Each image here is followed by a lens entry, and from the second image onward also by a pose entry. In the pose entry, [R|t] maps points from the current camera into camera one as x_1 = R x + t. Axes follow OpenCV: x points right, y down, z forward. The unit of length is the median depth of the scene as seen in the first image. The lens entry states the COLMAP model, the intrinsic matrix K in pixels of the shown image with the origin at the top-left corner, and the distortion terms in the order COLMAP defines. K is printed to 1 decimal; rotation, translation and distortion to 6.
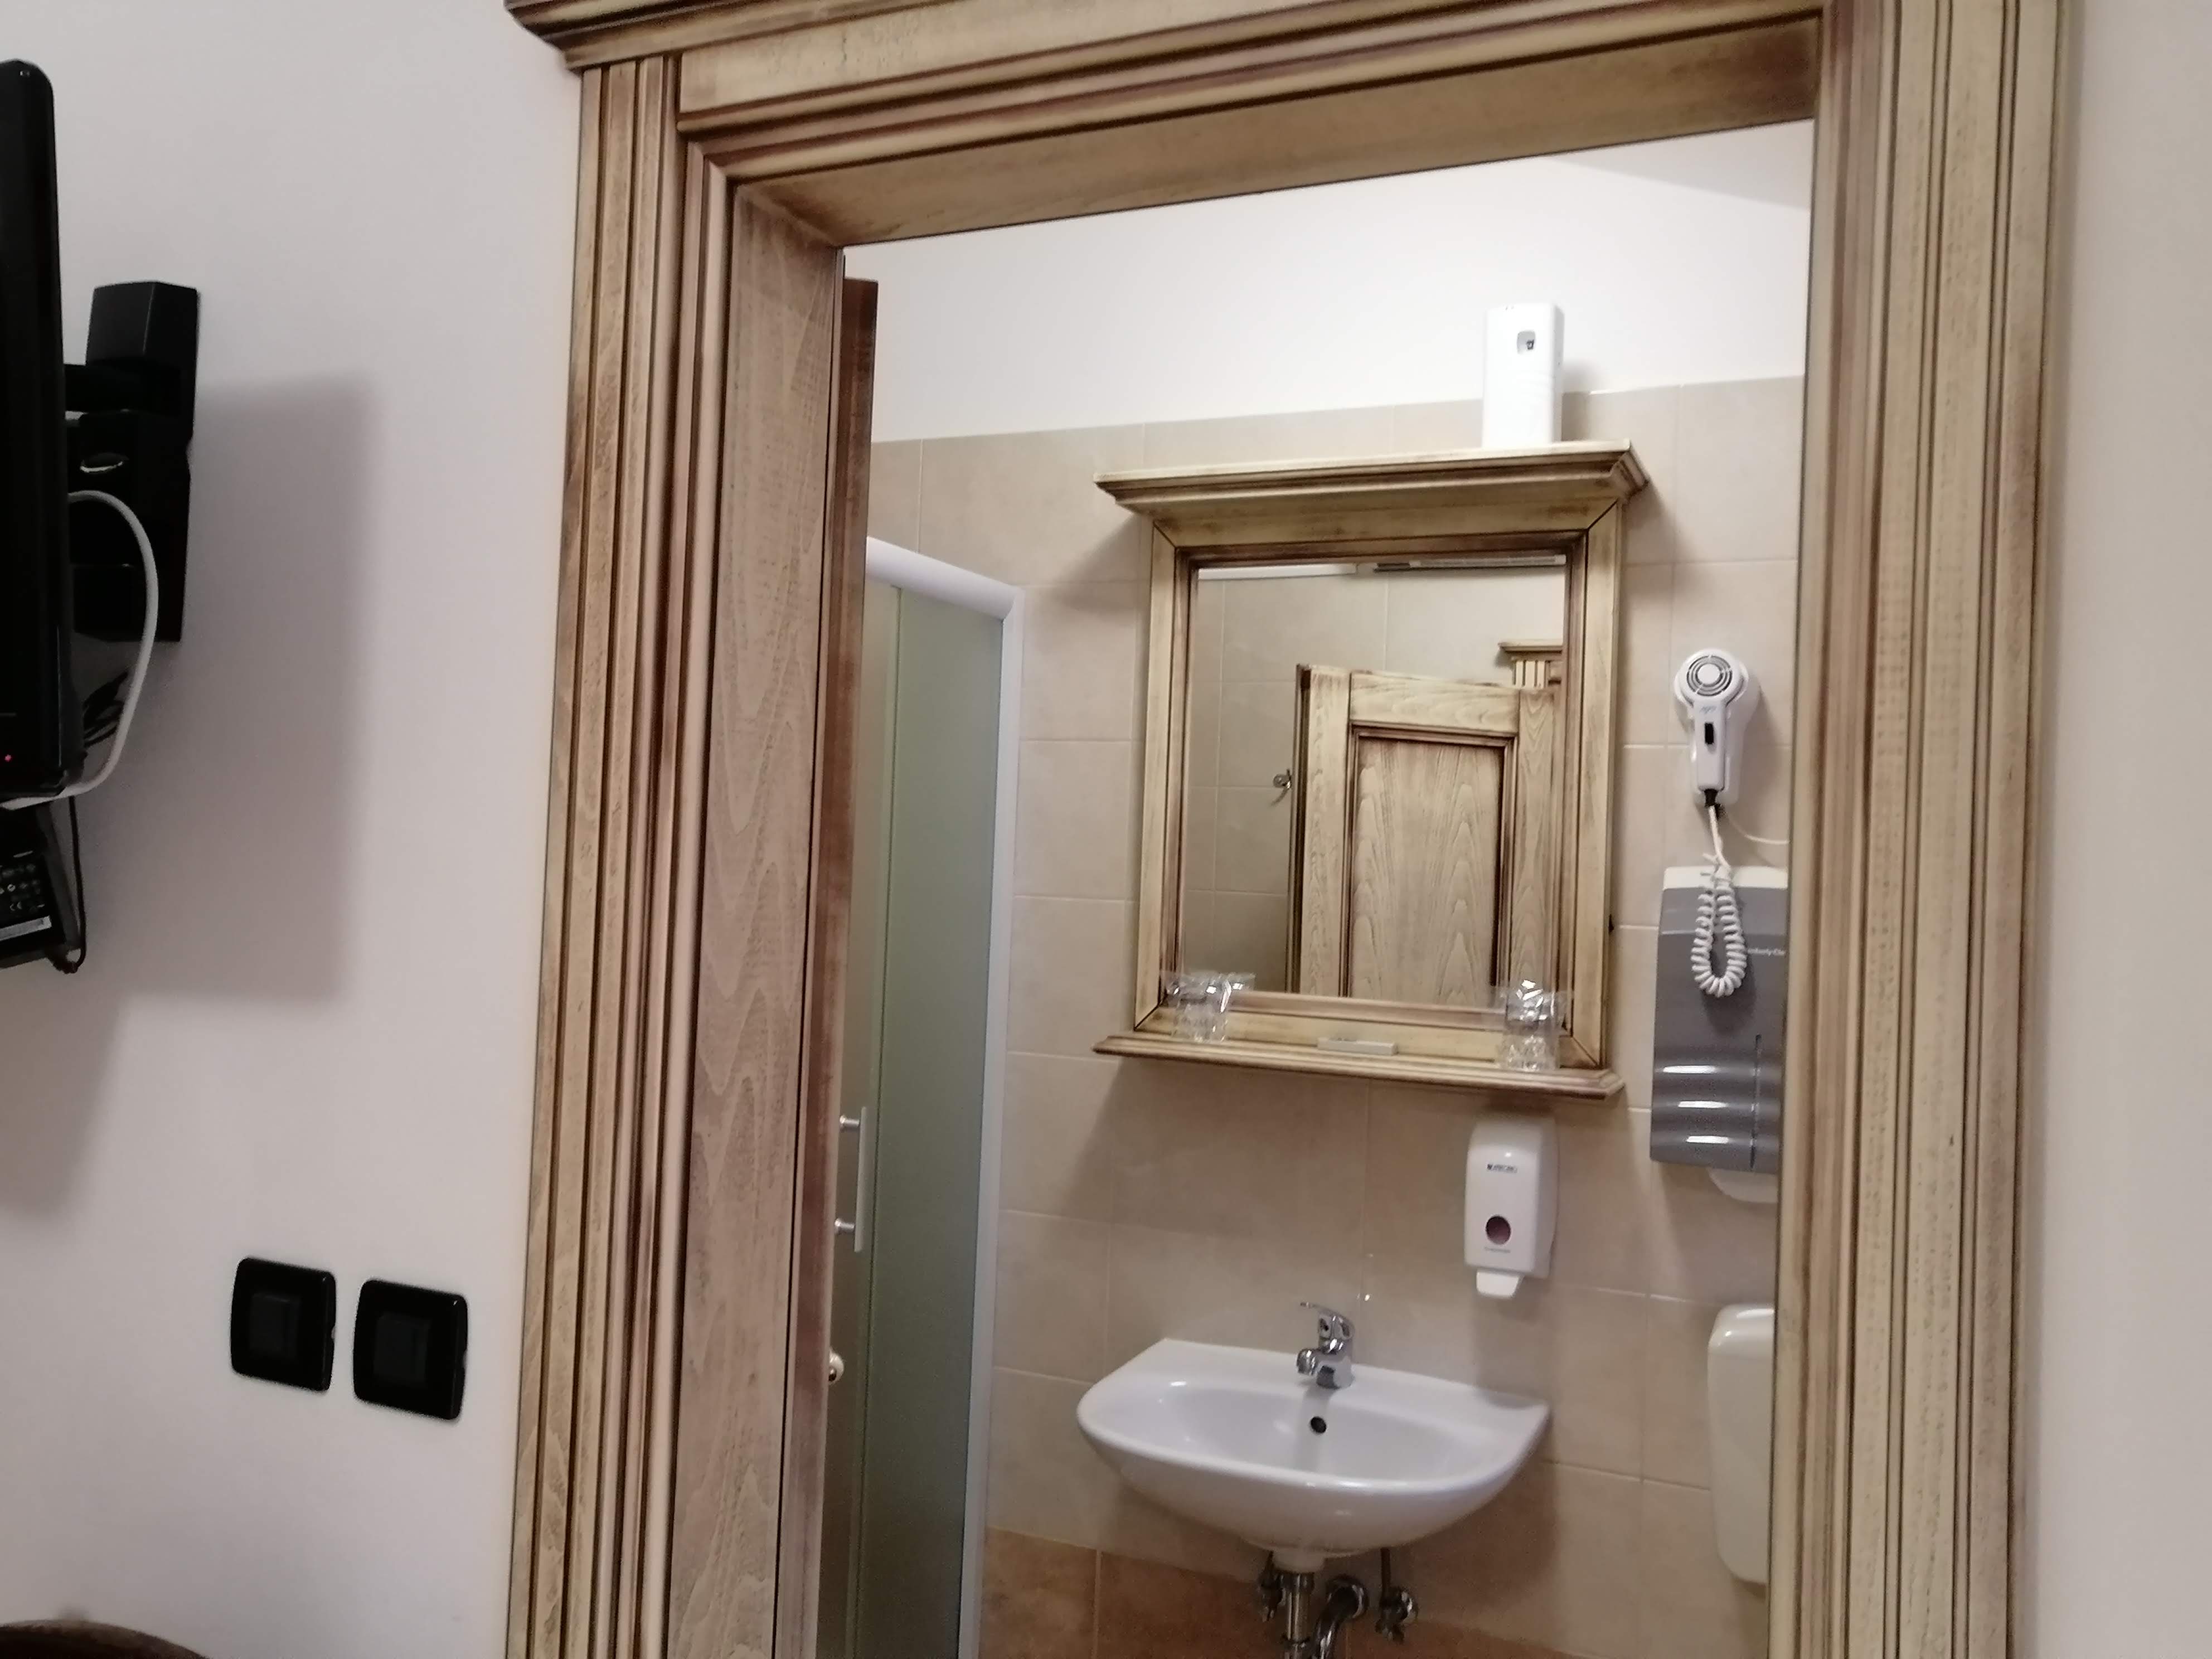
lens RADIAL K [[1753.2, 0, 1106.0], [0, 1753.2, 829.5], [0, 0, 1]] dist [0.034754, 0.015464]
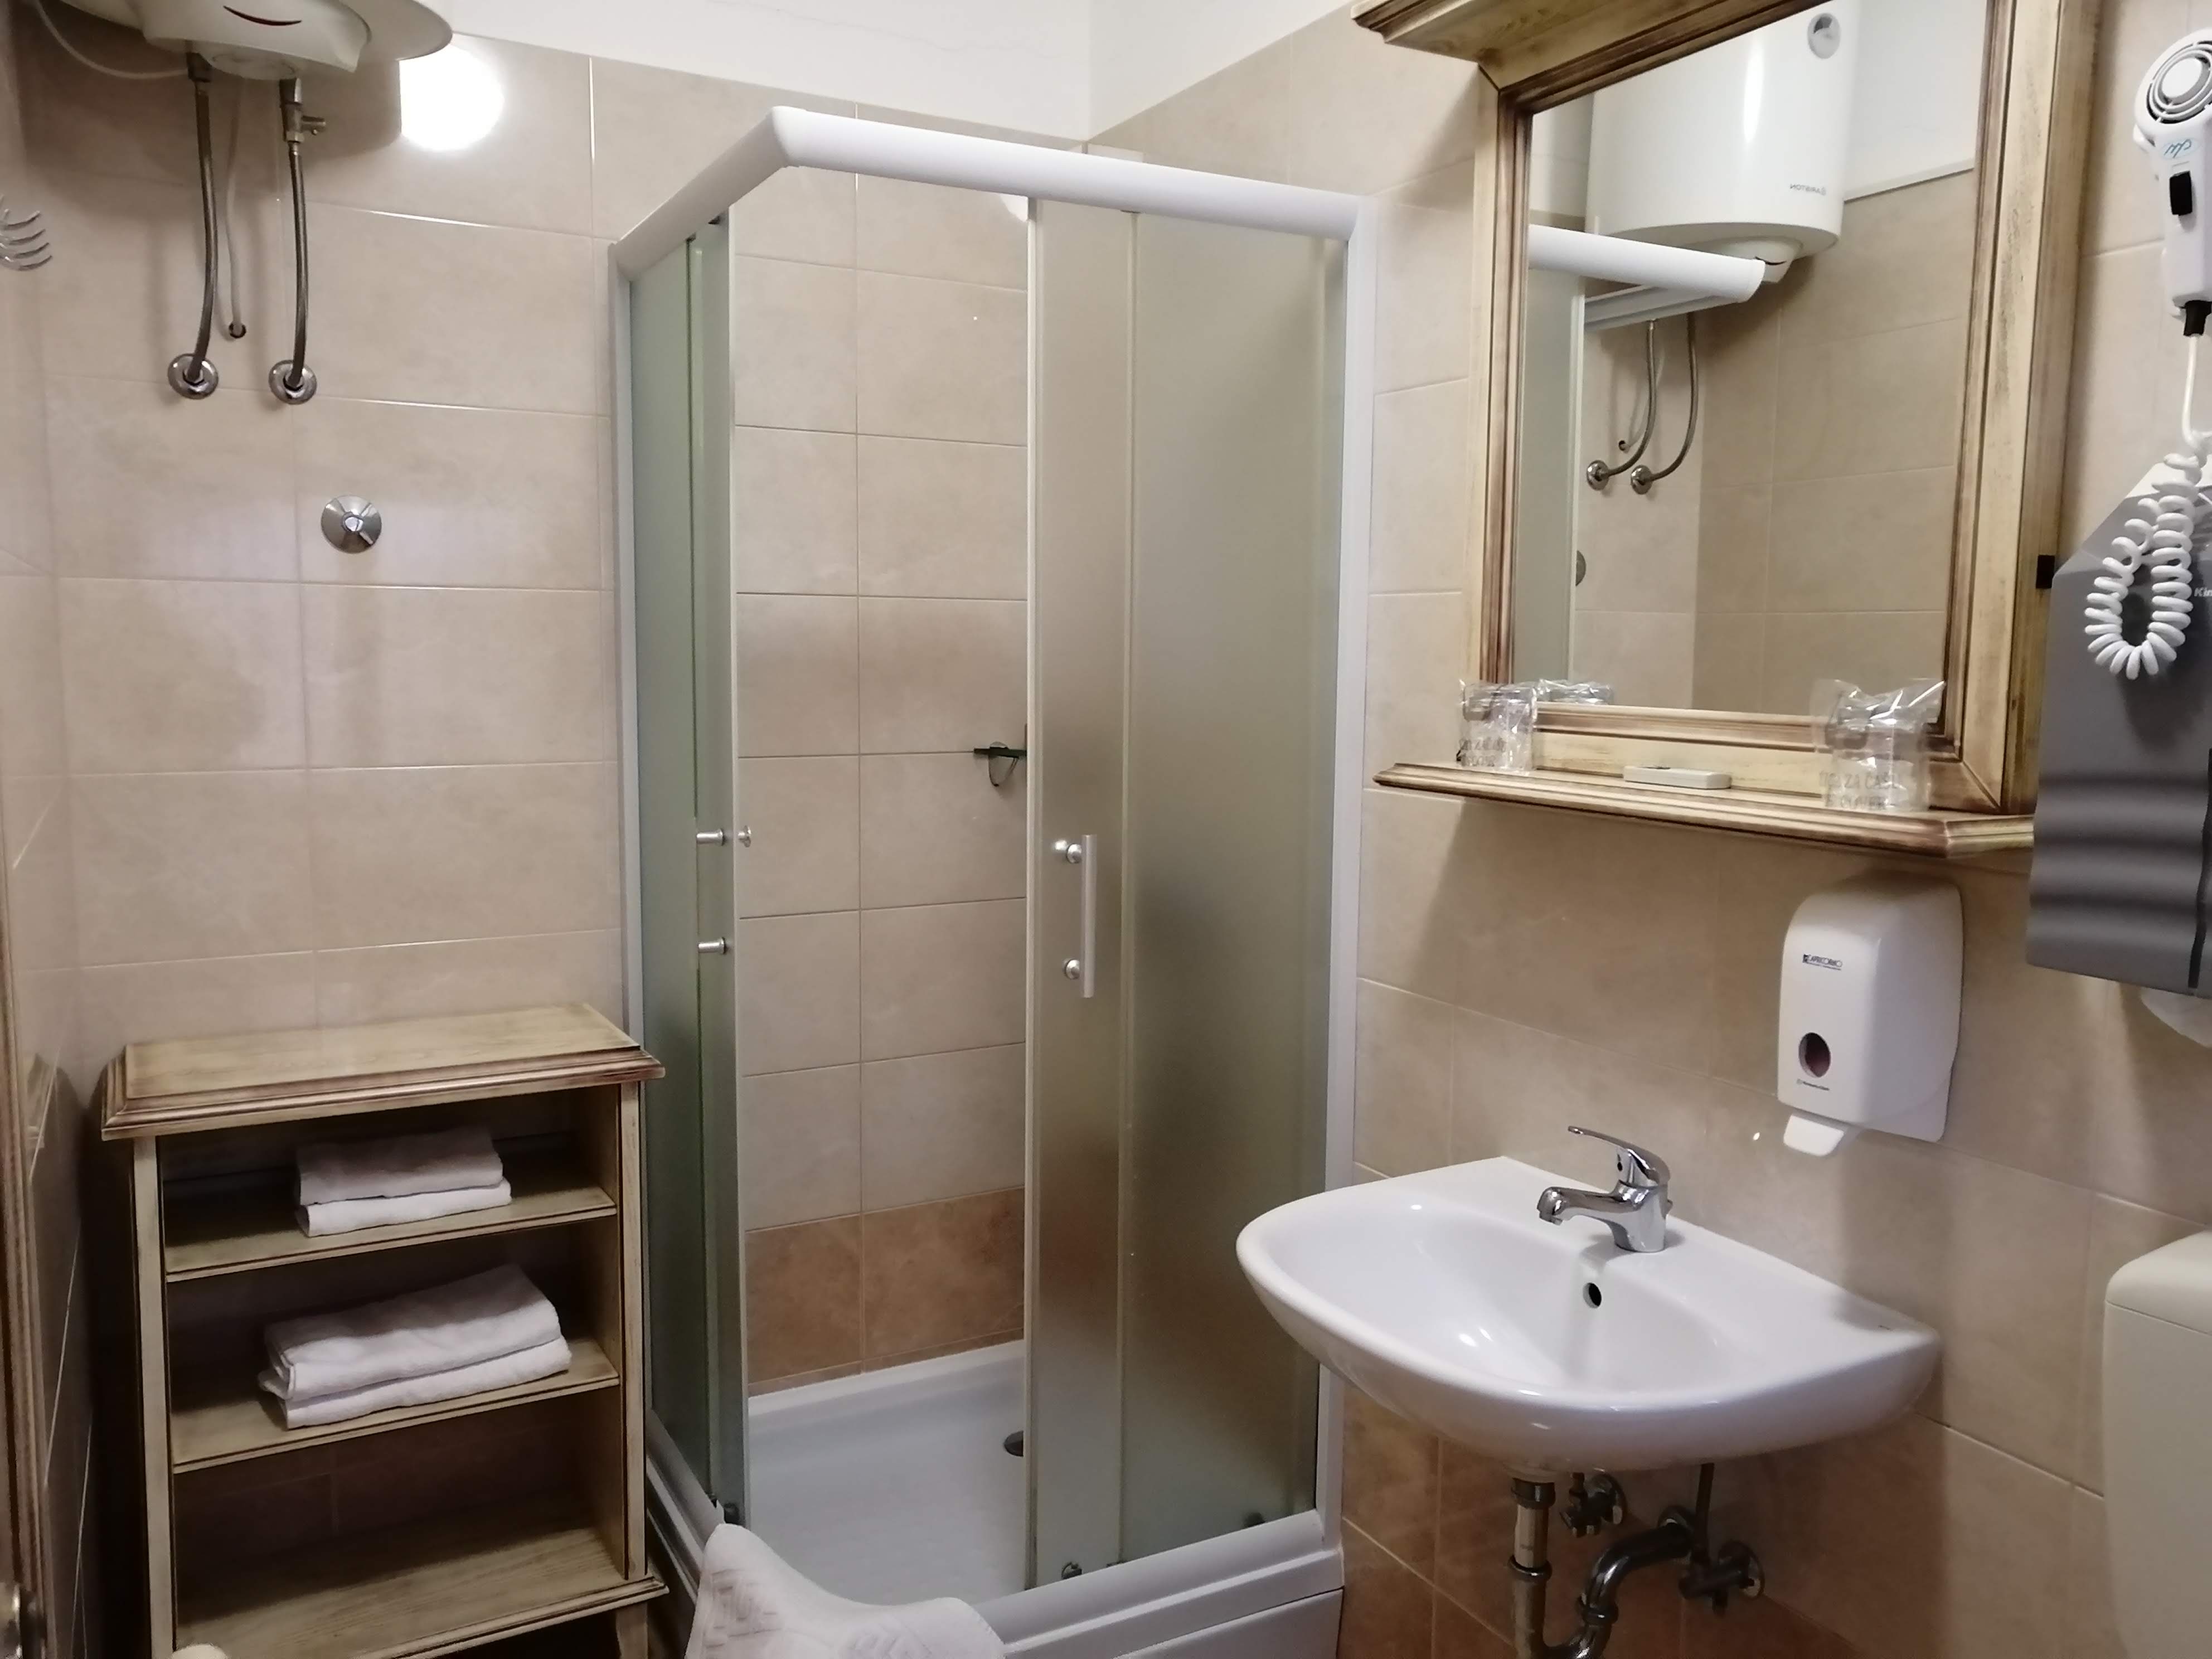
lens RADIAL K [[1753.2, 0, 1106.0], [0, 1753.2, 829.5], [0, 0, 1]] dist [0.034754, 0.015464]
pose [[0.785211, 0.035778, -0.618194, 0.413794], [0.032809, 0.994523, 0.099232, 0.071063], [0.618359, -0.098200, 0.779737, 0.336717]]
